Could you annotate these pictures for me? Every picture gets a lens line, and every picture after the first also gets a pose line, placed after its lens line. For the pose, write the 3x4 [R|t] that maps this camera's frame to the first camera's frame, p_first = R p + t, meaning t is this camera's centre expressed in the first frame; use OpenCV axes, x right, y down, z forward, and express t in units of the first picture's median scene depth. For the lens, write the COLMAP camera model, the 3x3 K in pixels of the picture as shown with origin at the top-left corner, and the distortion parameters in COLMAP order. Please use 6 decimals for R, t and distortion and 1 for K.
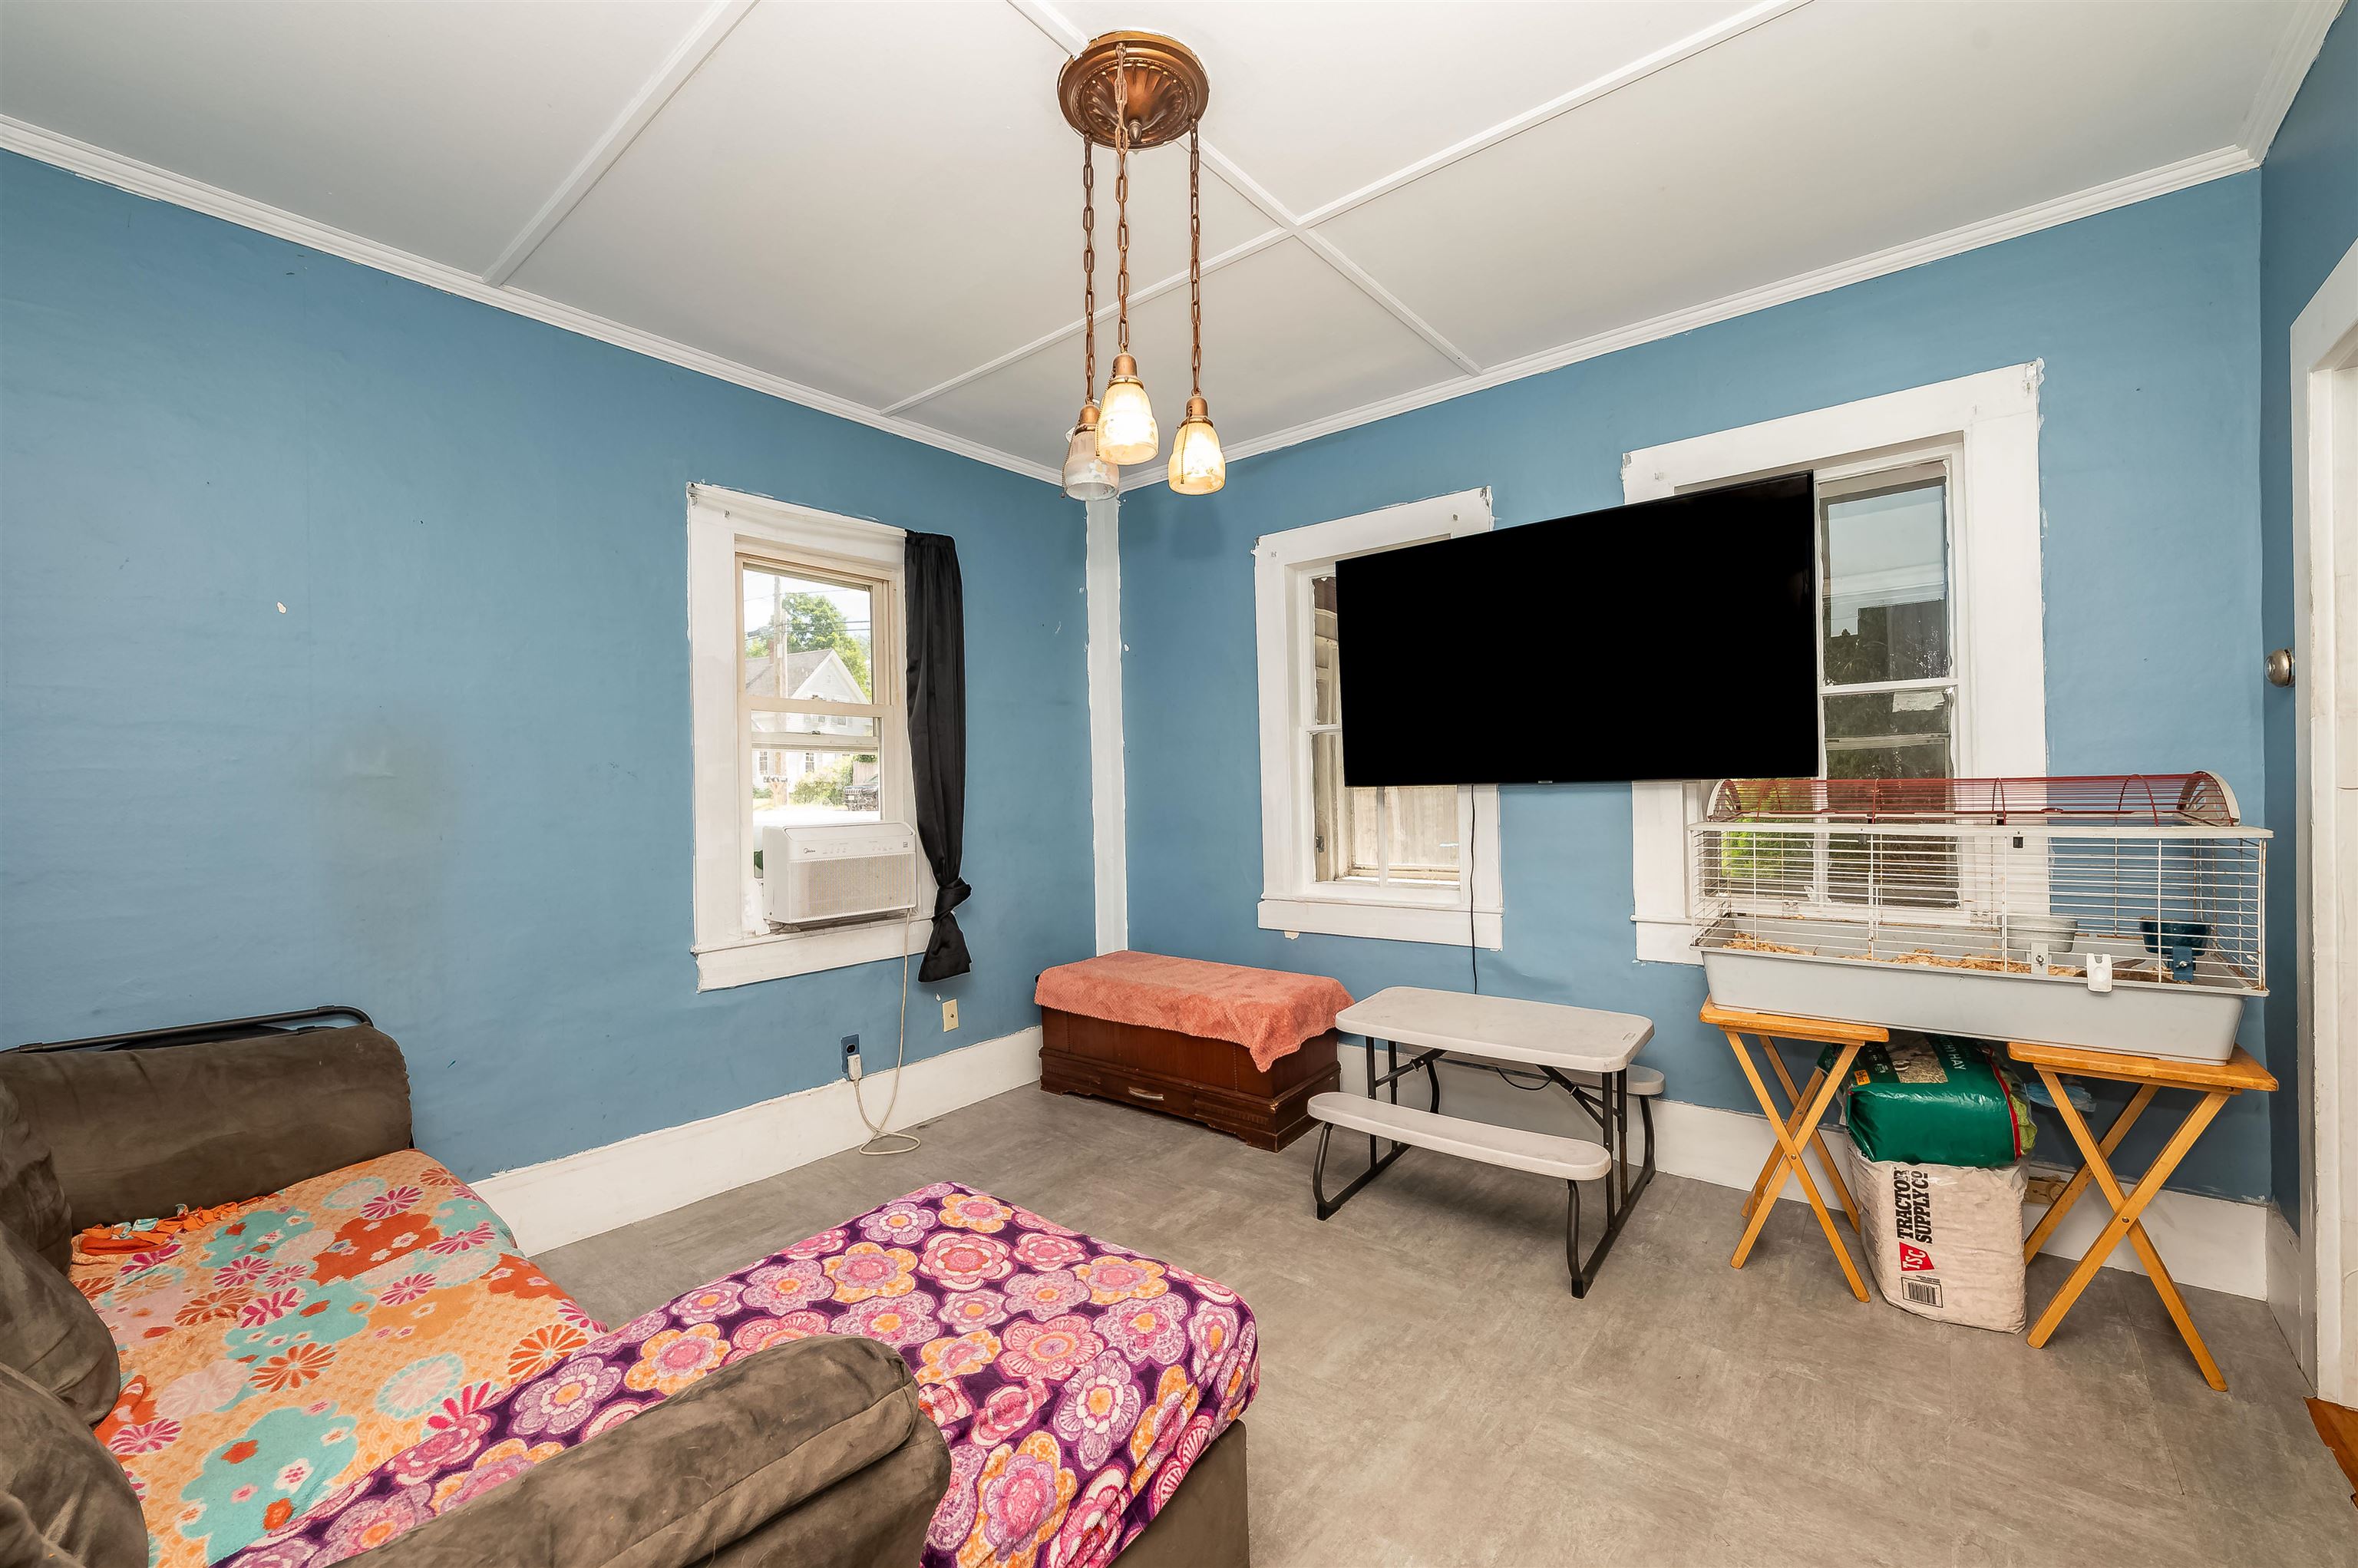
lens RADIAL K [[940.7, 0, 1159.6], [0, 940.7, 794.8], [0, 0, 1]] dist [-0.001308, 0.000051]
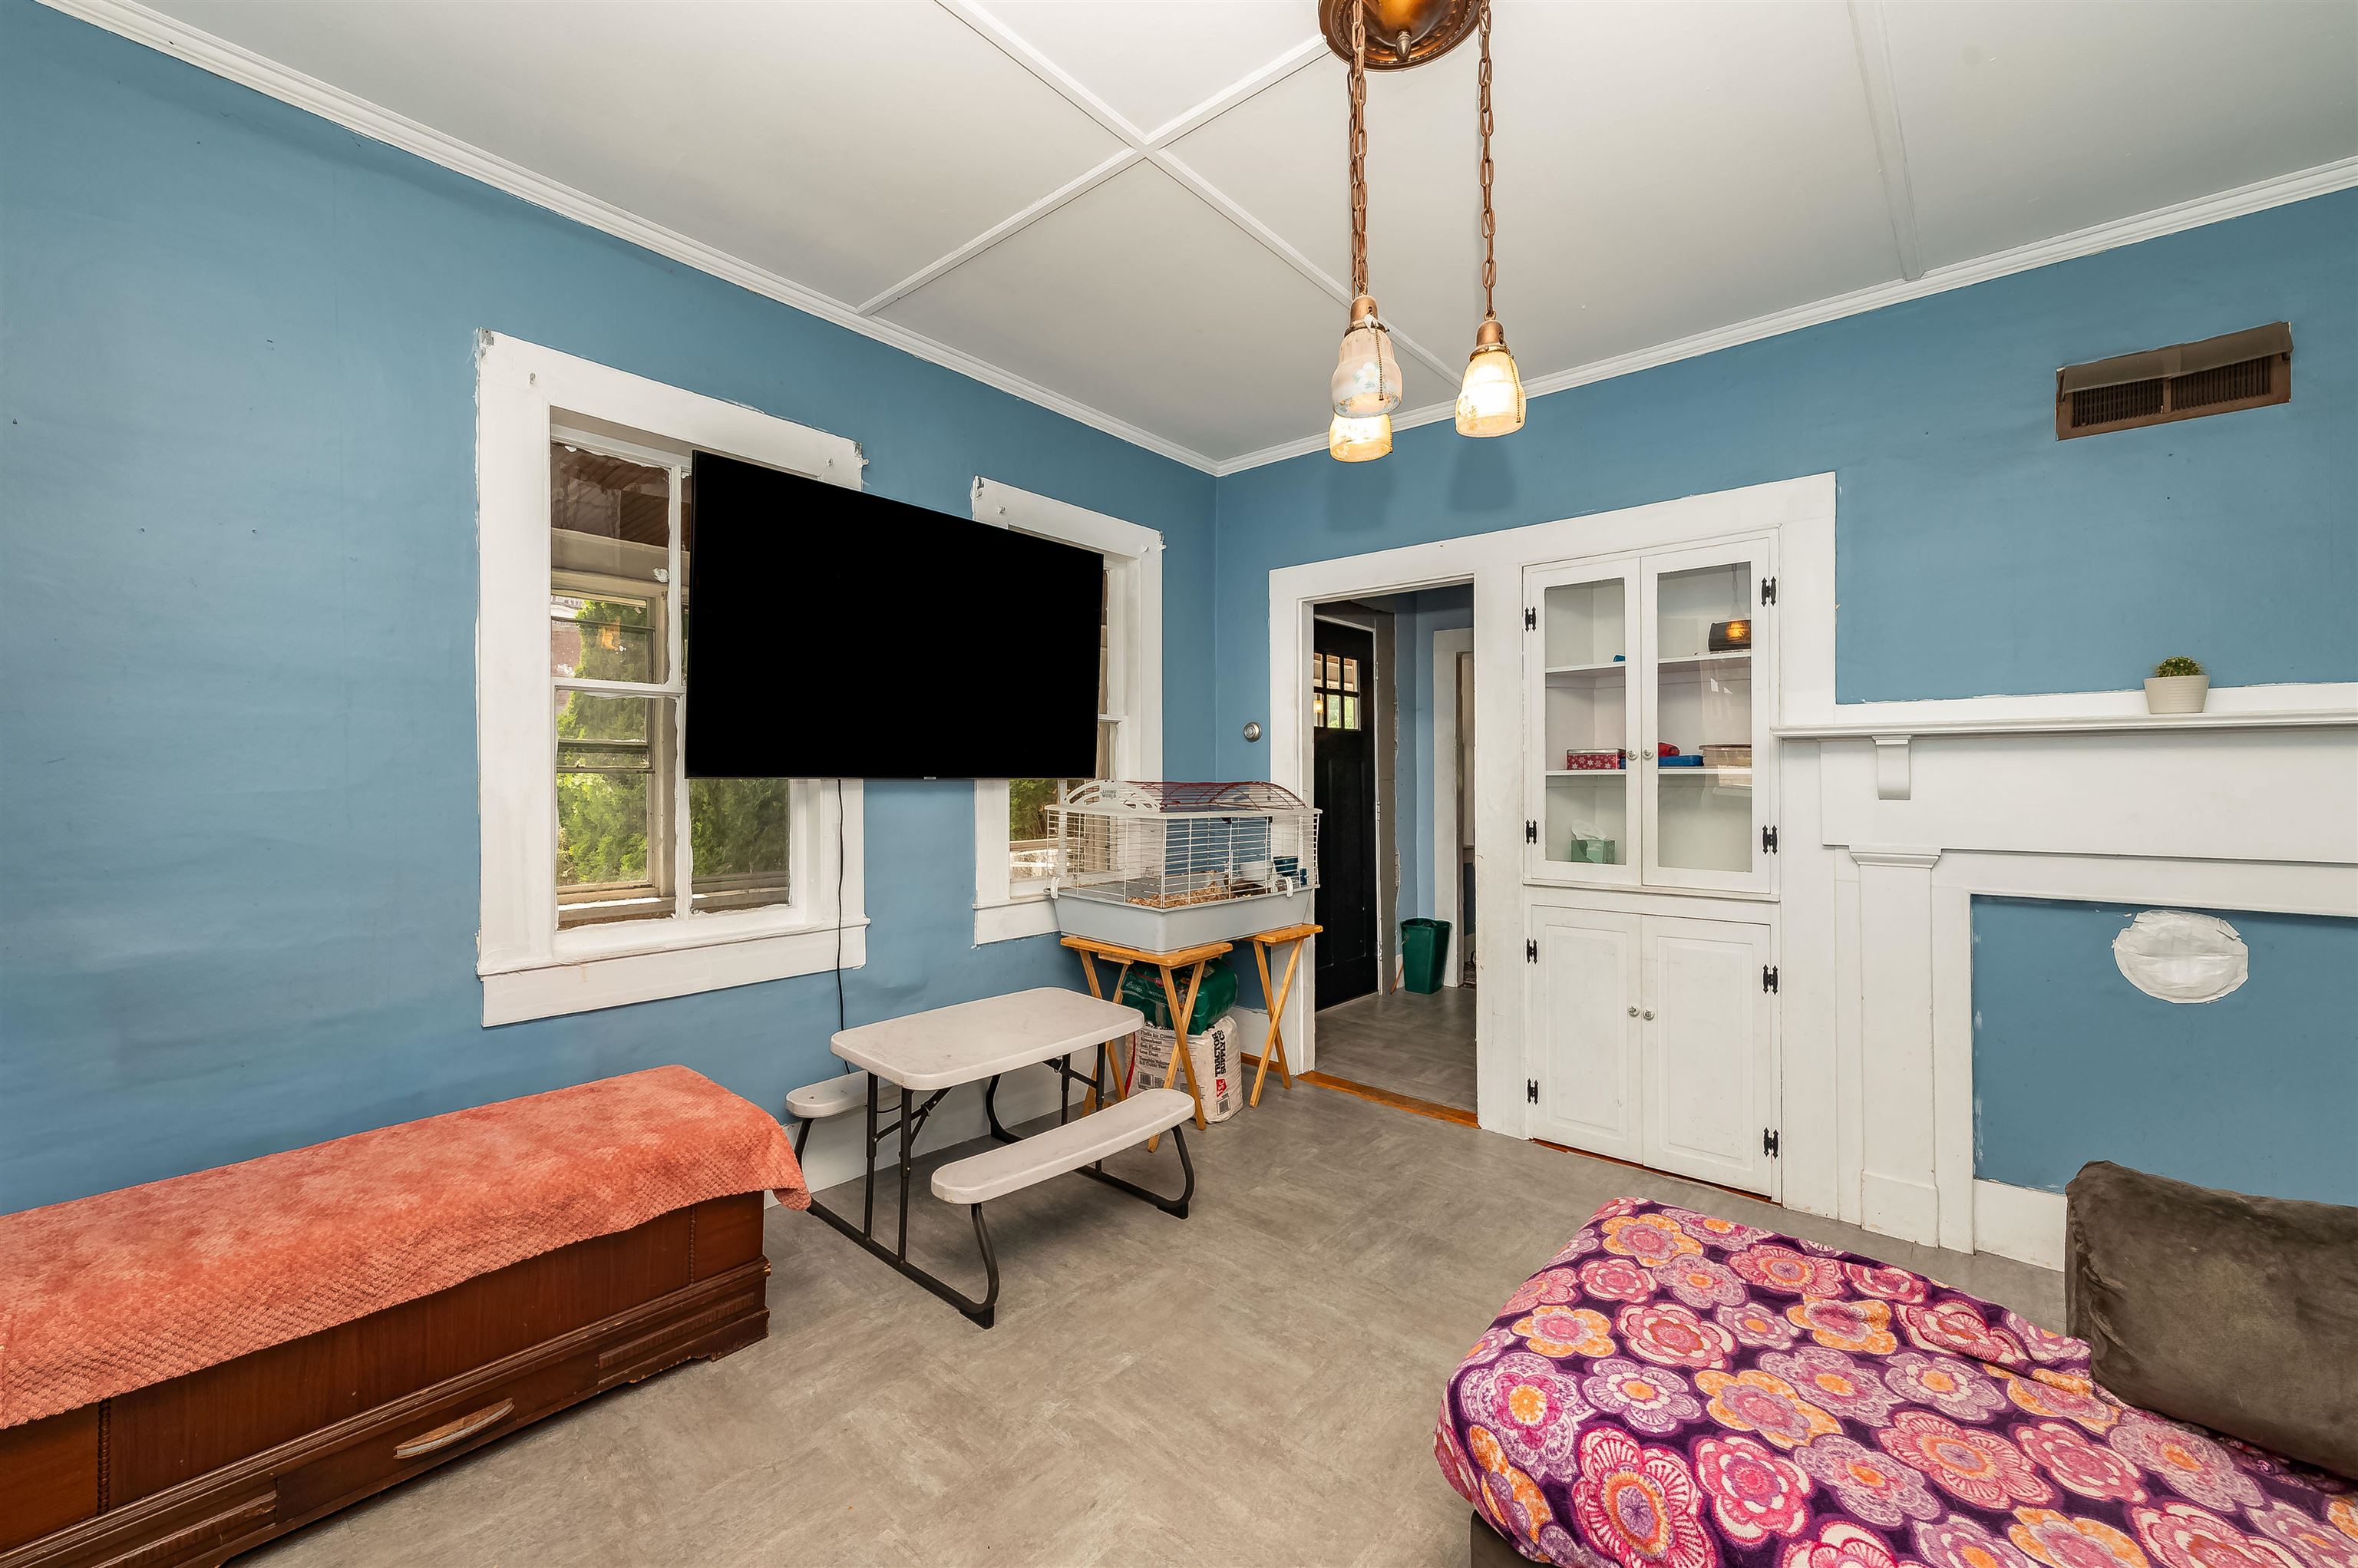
lens RADIAL K [[940.7, 0, 1158.2], [0, 940.7, 775.1], [0, 0, 1]] dist [-0.001308, 0.000051]
pose [[0.030532, 0.024068, 0.999244, -0.725949], [0.000348, 0.999710, -0.024090, 0.008666], [-0.999534, 0.001083, 0.030515, 0.970531]]
